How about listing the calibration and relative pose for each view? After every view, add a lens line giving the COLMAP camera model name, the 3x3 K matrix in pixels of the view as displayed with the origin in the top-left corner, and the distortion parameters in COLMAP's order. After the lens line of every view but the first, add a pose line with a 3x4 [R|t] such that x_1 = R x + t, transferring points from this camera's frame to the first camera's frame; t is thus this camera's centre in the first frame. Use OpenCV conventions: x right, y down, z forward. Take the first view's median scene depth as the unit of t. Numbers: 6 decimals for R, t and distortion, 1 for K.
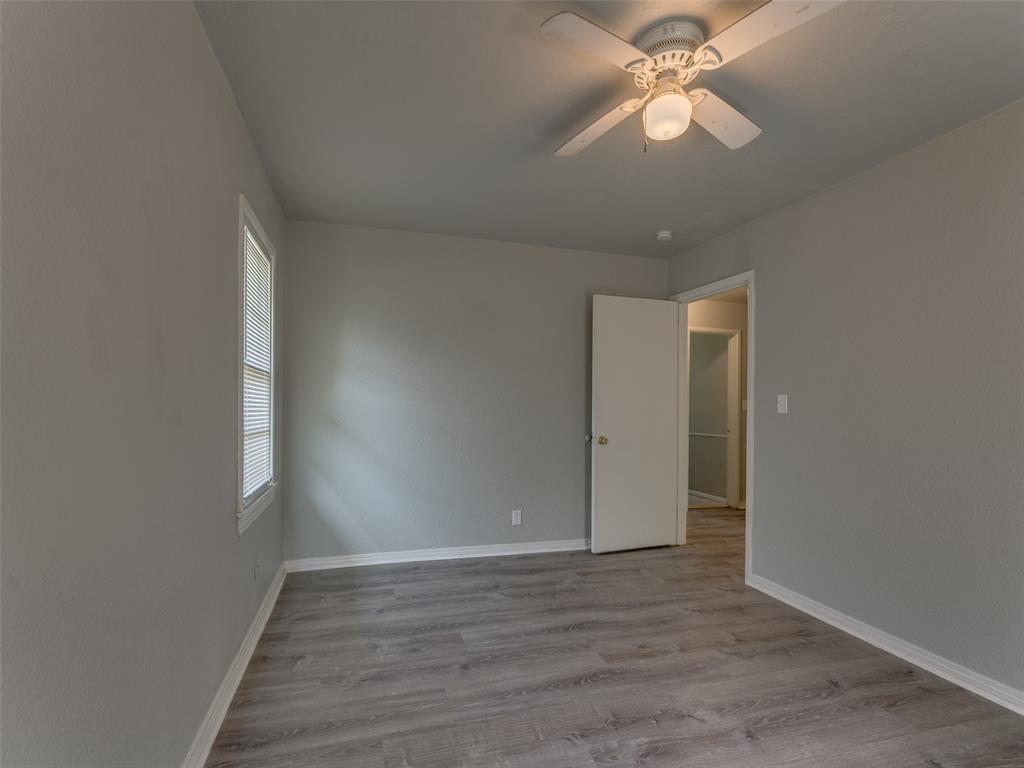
lens RADIAL K [[480.0, 0, 485.5], [0, 480.0, 401.8], [0, 0, 1]] dist [0.002168, -0.000114]
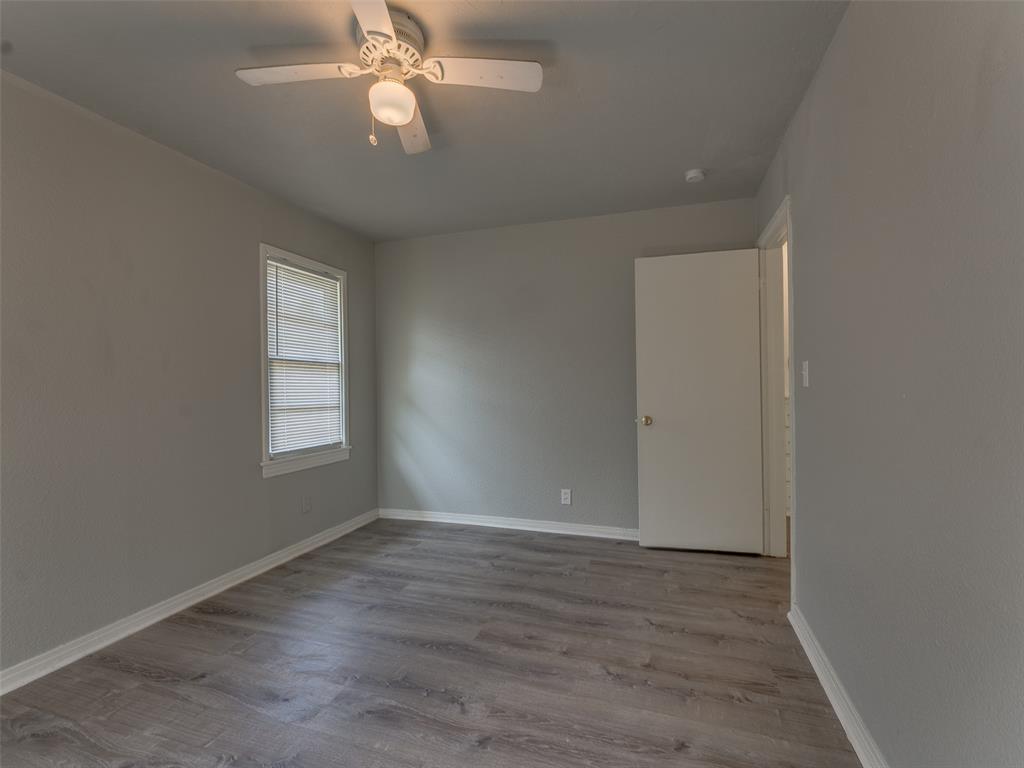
lens RADIAL K [[467.2, 0, 509.8], [0, 467.2, 381.1], [0, 0, 1]] dist [0.001019, -0.000130]
pose [[0.830283, -0.025361, -0.556764, 0.644510], [0.024680, 0.999657, -0.008730, 0.010206], [0.556795, -0.006493, 0.830625, 0.171722]]
